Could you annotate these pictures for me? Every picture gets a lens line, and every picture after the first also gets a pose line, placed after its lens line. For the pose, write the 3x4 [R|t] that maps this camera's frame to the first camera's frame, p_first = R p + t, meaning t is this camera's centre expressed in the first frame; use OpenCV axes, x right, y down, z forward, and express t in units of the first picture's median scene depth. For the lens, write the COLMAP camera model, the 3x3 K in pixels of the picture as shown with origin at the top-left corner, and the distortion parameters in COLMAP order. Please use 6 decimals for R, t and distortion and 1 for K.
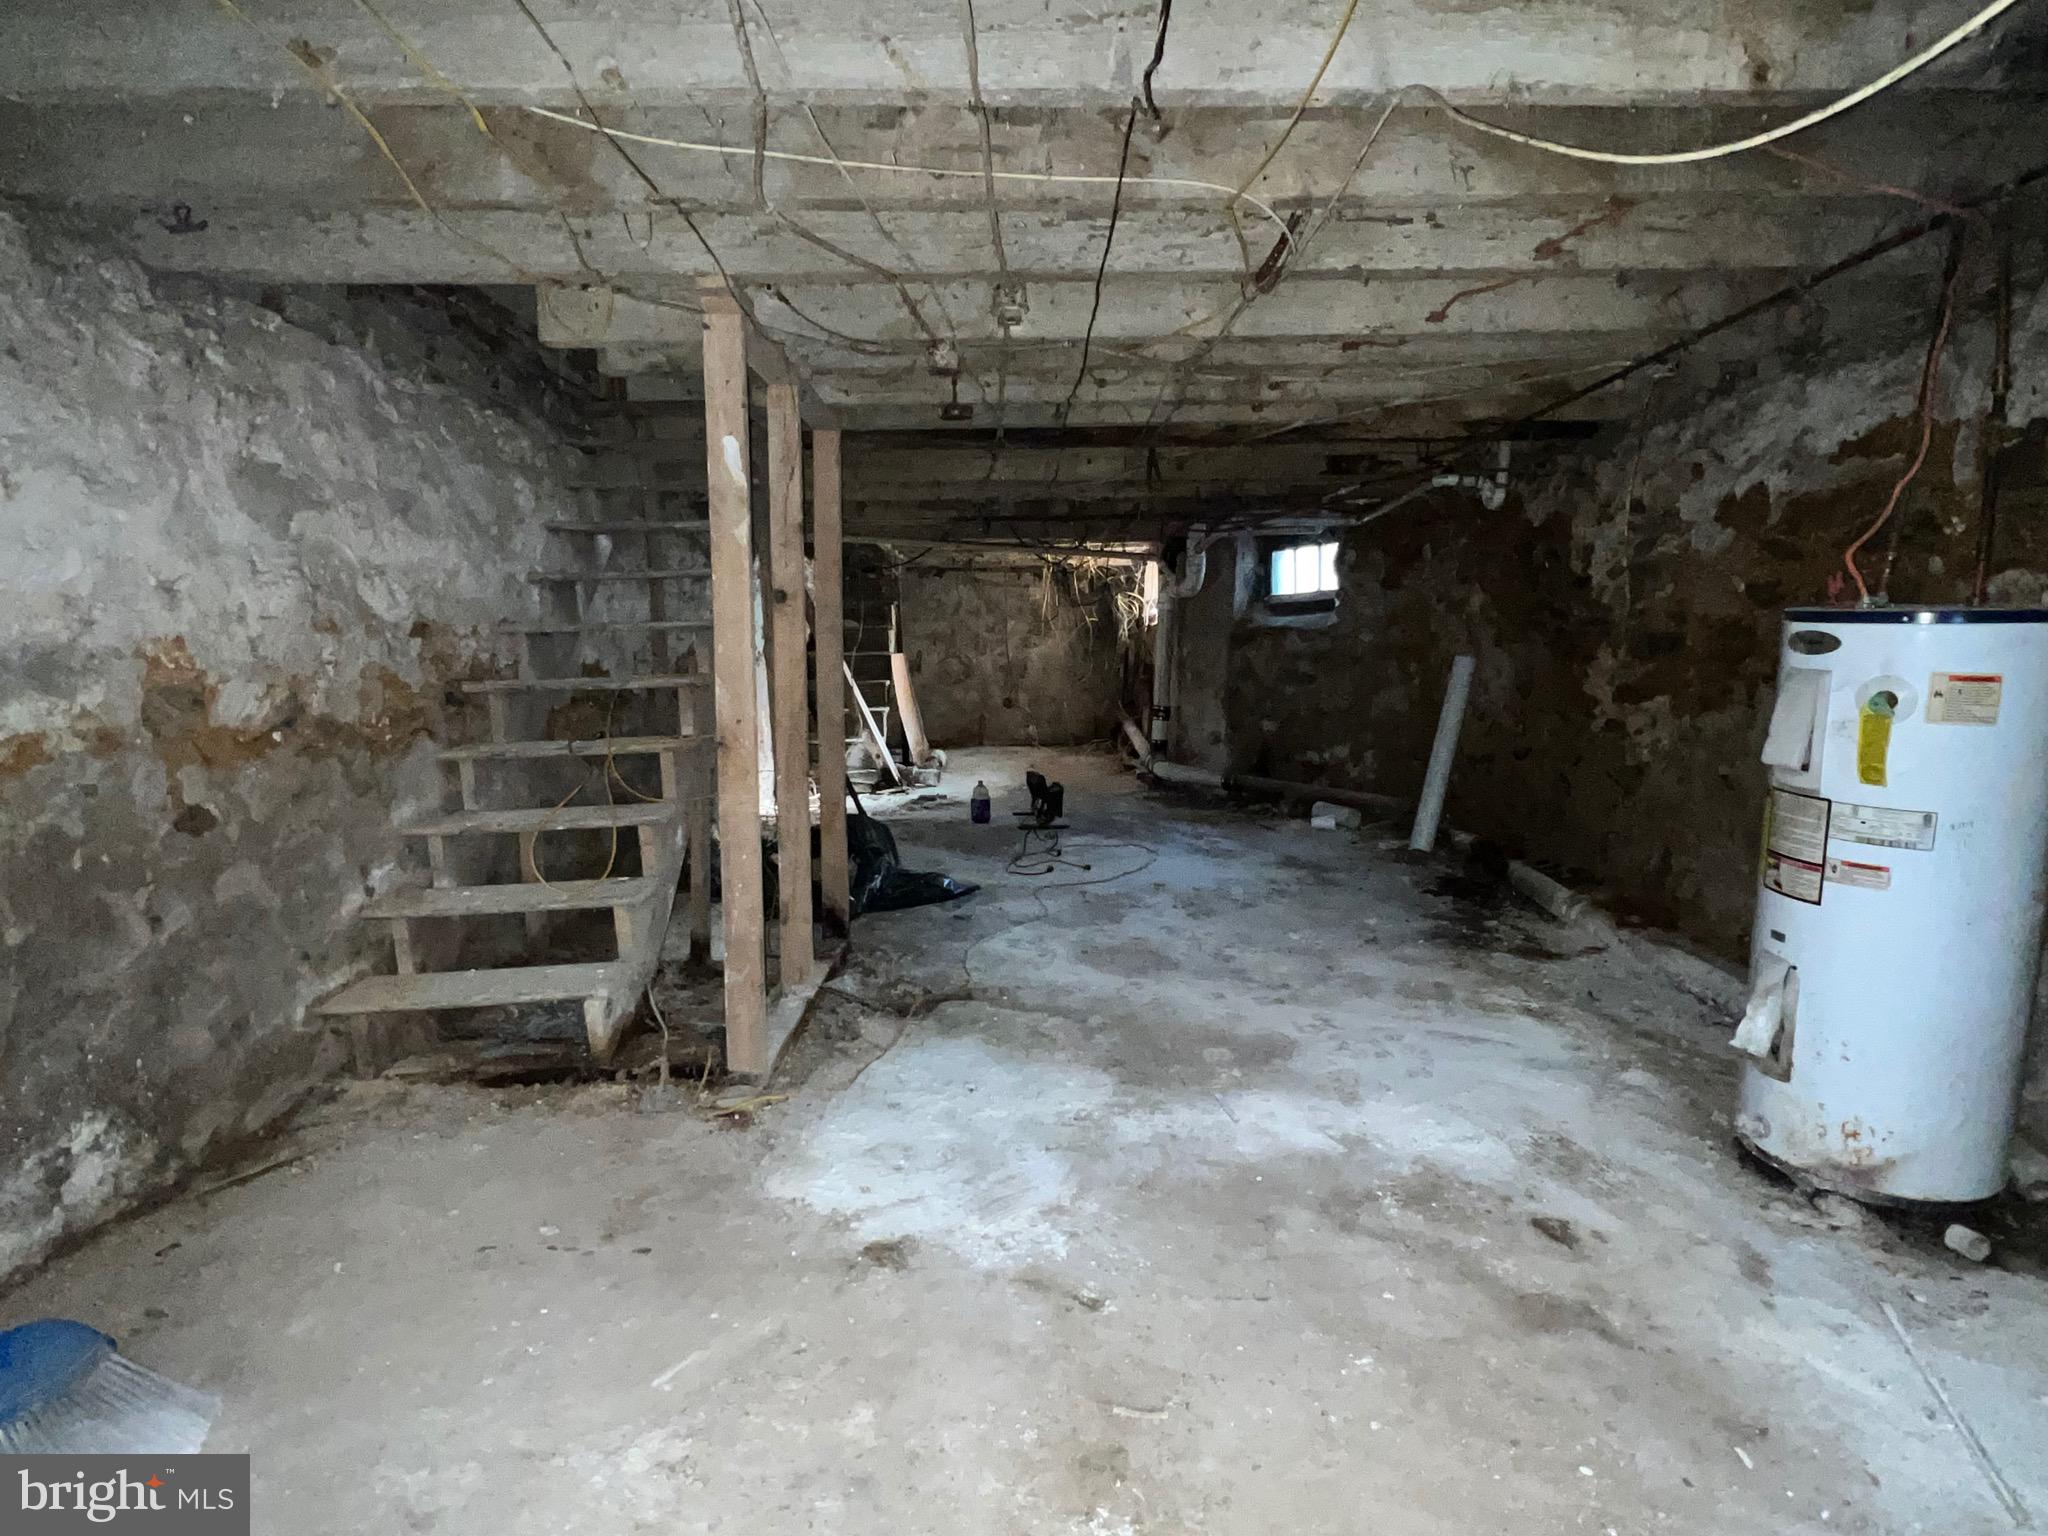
lens RADIAL K [[1072.8, 0, 1023.0], [0, 1072.8, 776.6], [0, 0, 1]] dist [-0.004351, -0.000511]
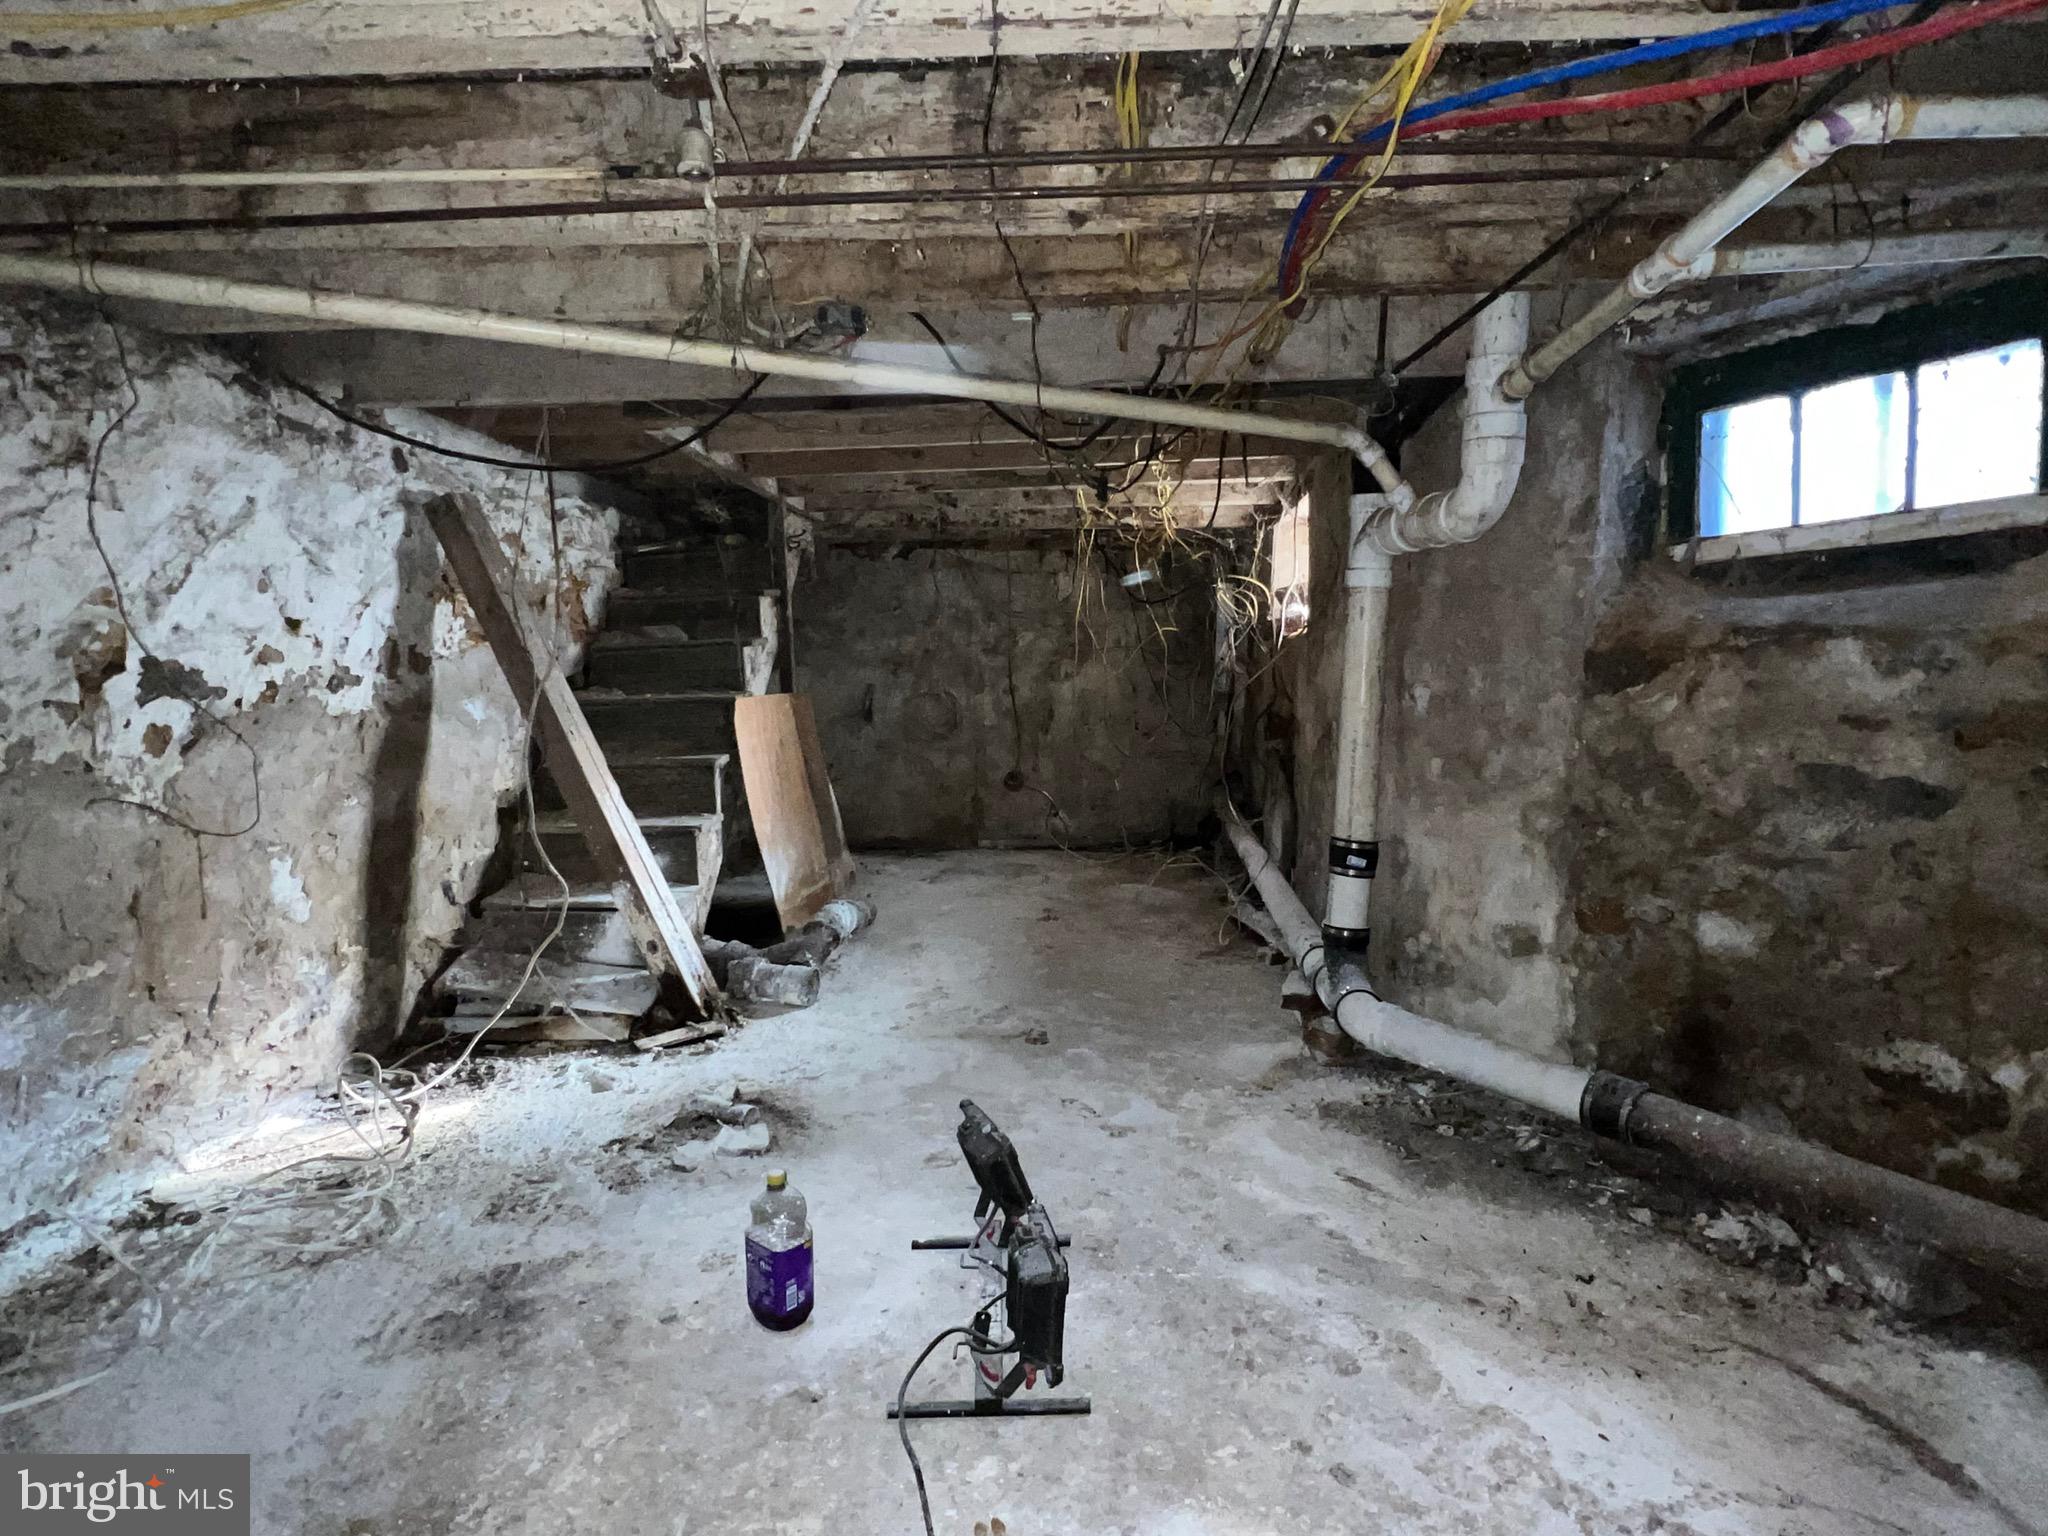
lens RADIAL K [[1072.8, 0, 1028.3], [0, 1072.8, 760.1], [0, 0, 1]] dist [-0.004351, -0.000511]
pose [[0.998347, 0.006162, -0.057138, 0.028742], [-0.008422, 0.999189, -0.039386, -0.065991], [0.056849, 0.039802, 0.997589, 0.515645]]
